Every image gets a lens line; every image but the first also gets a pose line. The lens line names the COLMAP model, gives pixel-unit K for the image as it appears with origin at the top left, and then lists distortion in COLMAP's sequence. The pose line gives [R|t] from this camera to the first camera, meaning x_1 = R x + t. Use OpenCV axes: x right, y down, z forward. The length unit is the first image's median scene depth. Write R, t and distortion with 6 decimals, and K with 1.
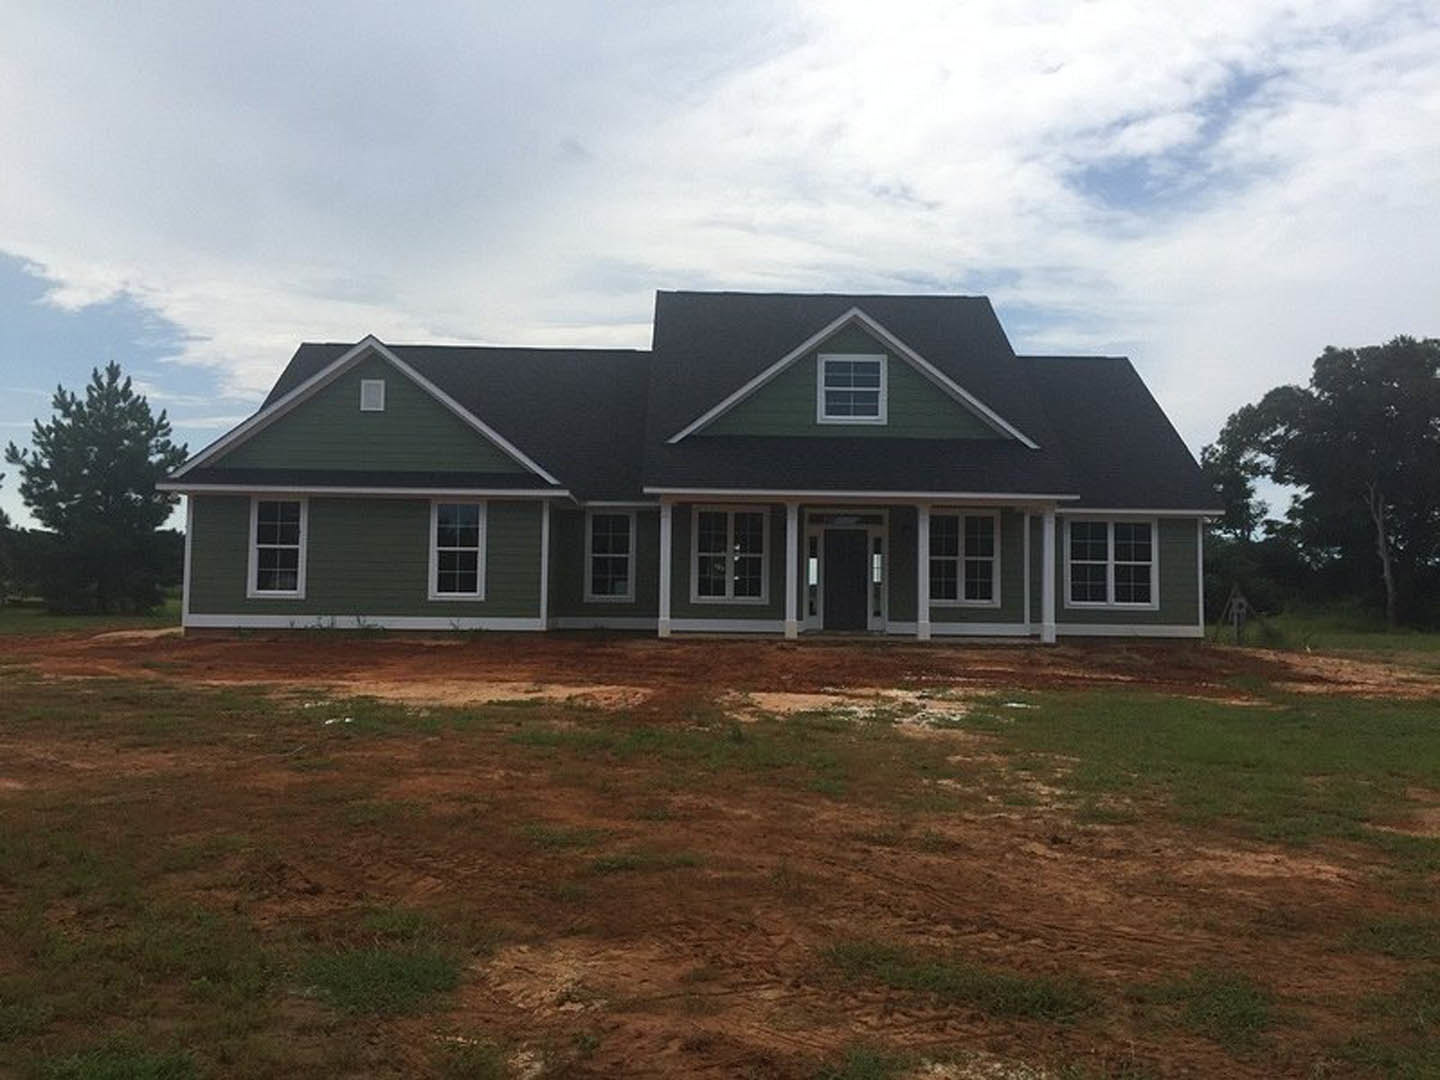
lens RADIAL K [[1191.1, 0, 720.0], [0, 1191.1, 540.0], [0, 0, 1]] dist [0.075743, -0.001907]
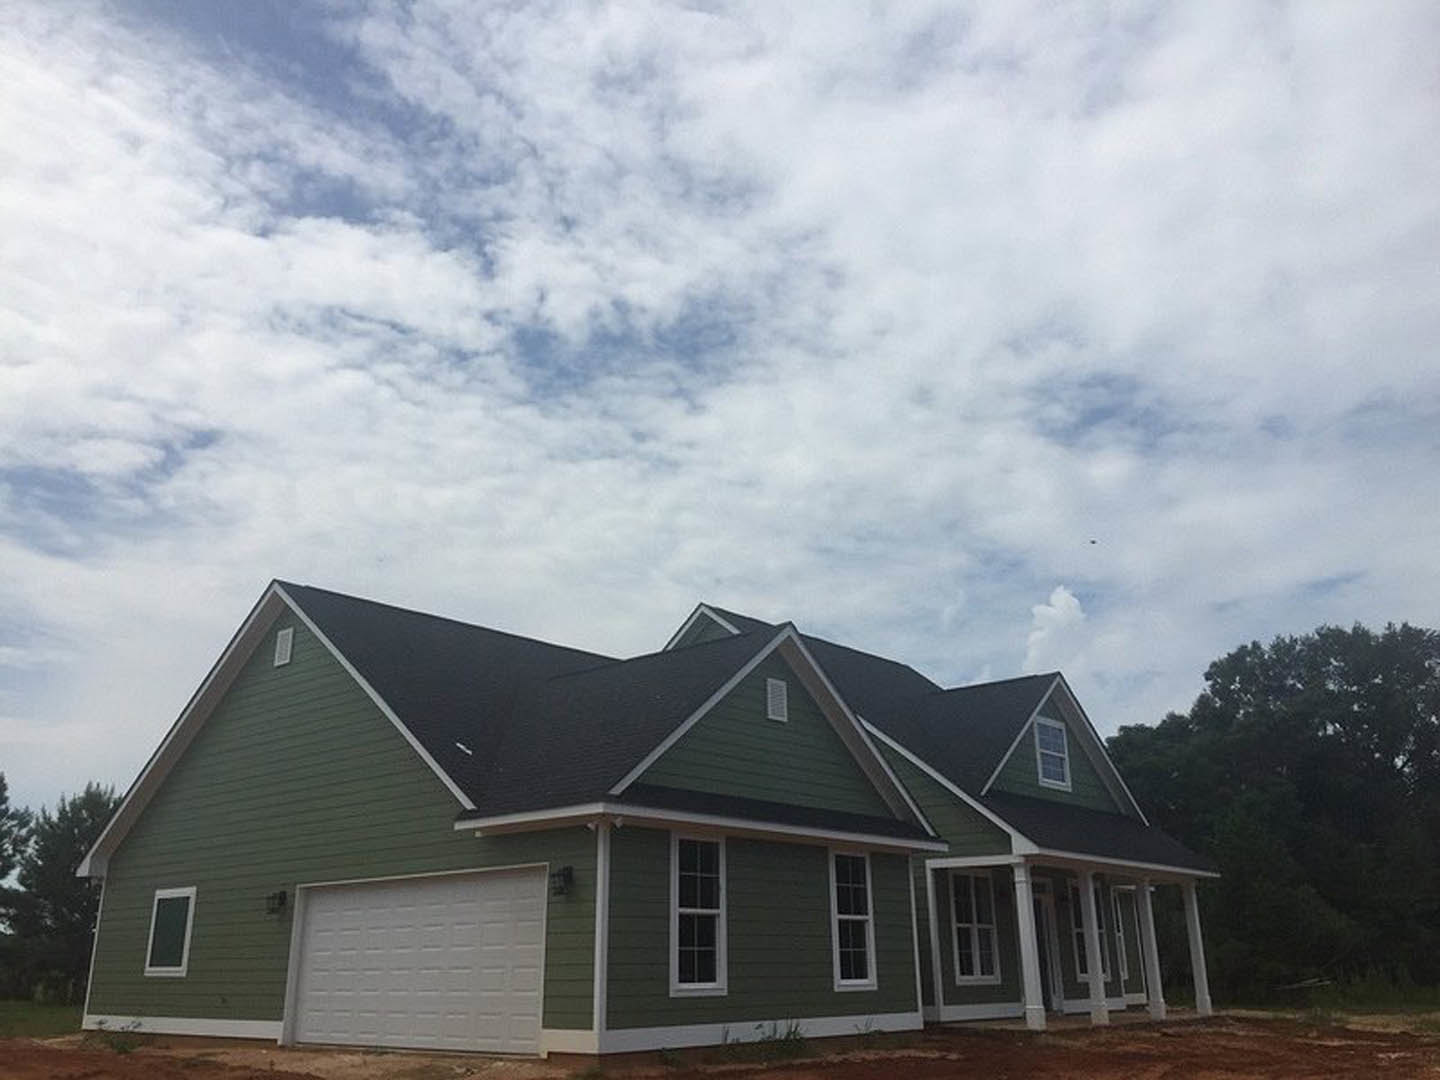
lens RADIAL K [[1238.4, 0, 720.0], [0, 1238.4, 540.0], [0, 0, 1]] dist [0.086850, -0.132824]
pose [[0.667395, 0.220525, 0.711303, -0.885404], [-0.019469, 0.959990, -0.279358, 0.000457], [-0.744449, 0.172594, 0.644986, 0.510770]]
